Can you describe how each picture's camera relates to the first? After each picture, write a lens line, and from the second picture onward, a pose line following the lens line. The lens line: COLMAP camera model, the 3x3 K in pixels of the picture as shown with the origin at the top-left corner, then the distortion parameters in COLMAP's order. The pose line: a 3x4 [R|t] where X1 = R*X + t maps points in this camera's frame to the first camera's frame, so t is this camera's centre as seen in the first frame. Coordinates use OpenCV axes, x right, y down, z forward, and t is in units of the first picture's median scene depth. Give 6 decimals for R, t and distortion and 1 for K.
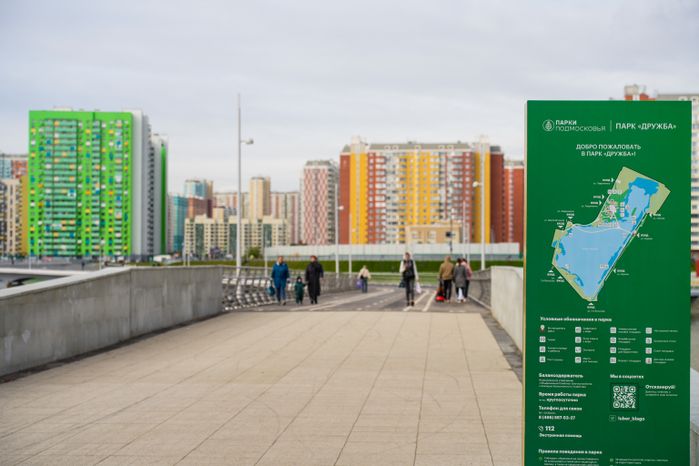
lens RADIAL K [[1303.2, 0, 348.9], [0, 1303.2, 233.5], [0, 0, 1]] dist [0.019934, 0.000000]
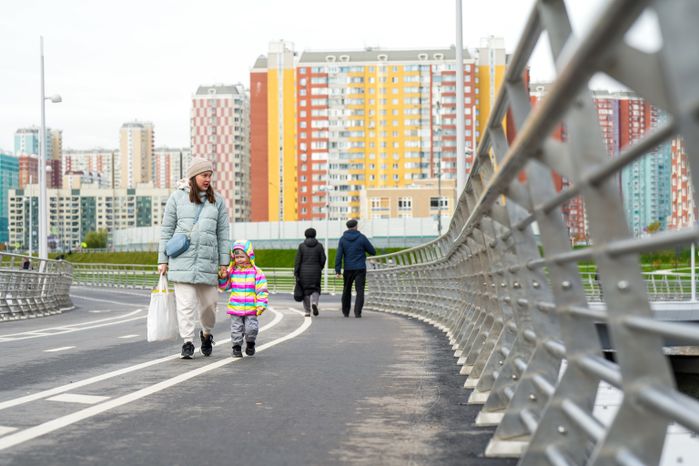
lens RADIAL K [[1856.8, 0, 349.8], [0, 1856.8, 233.1], [0, 0, 1]] dist [0.076032, 0.000000]
pose [[0.999587, -0.011281, 0.026417, 0.015197], [0.011108, 0.999916, 0.006682, 0.007011], [-0.026491, -0.006386, 0.999629, 0.165019]]
